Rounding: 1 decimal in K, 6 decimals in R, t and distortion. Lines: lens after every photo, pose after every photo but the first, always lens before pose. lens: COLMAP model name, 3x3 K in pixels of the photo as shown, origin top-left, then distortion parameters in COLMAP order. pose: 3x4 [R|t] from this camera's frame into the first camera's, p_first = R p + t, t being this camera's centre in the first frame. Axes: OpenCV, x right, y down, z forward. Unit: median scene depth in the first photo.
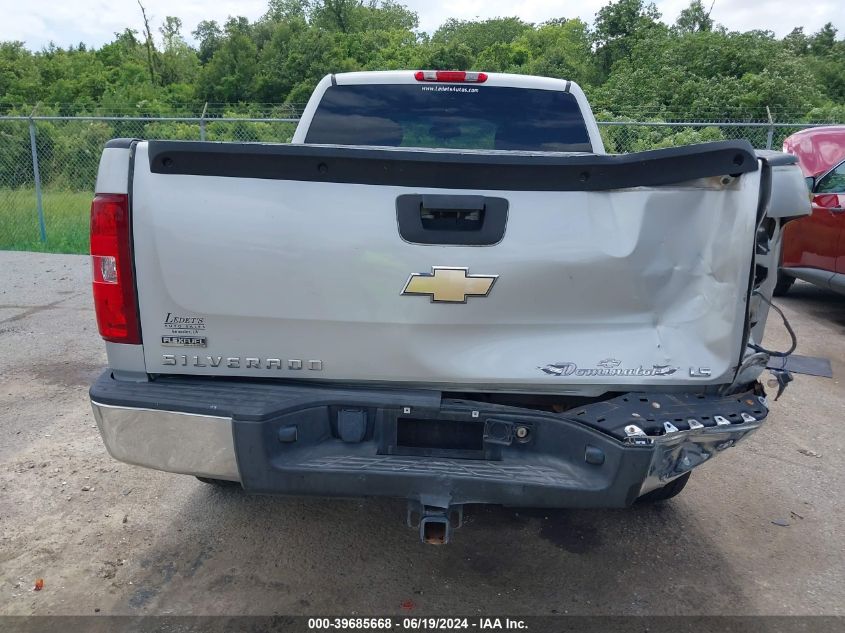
lens RADIAL K [[683.6, 0, 402.8], [0, 683.6, 317.3], [0, 0, 1]] dist [0.006003, 0.001642]
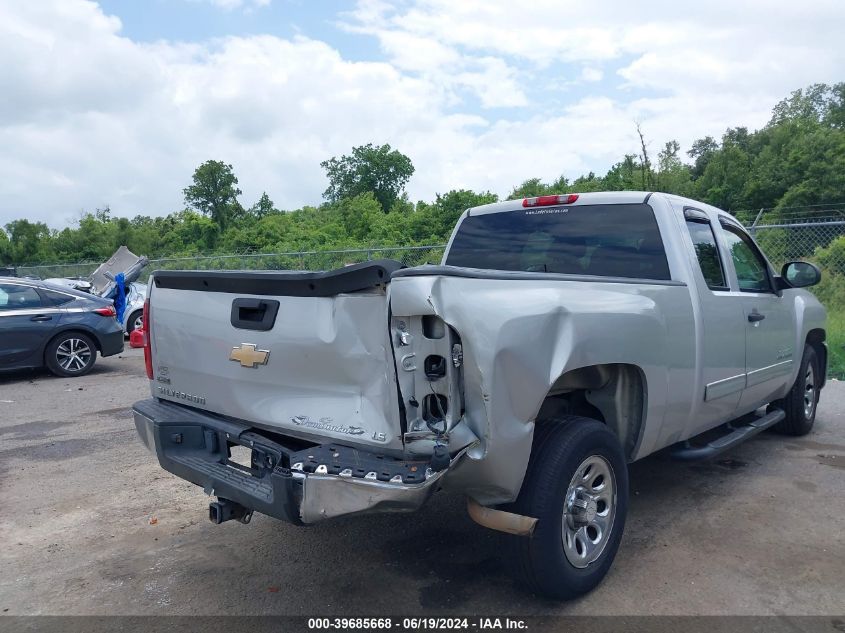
lens RADIAL K [[683.6, 0, 402.8], [0, 683.6, 317.3], [0, 0, 1]] dist [0.006003, 0.001642]
pose [[0.748482, 0.017488, -0.662924, 1.233584], [-0.122912, 0.985990, -0.112765, -0.000772], [0.651665, 0.165884, 0.740145, 0.050502]]
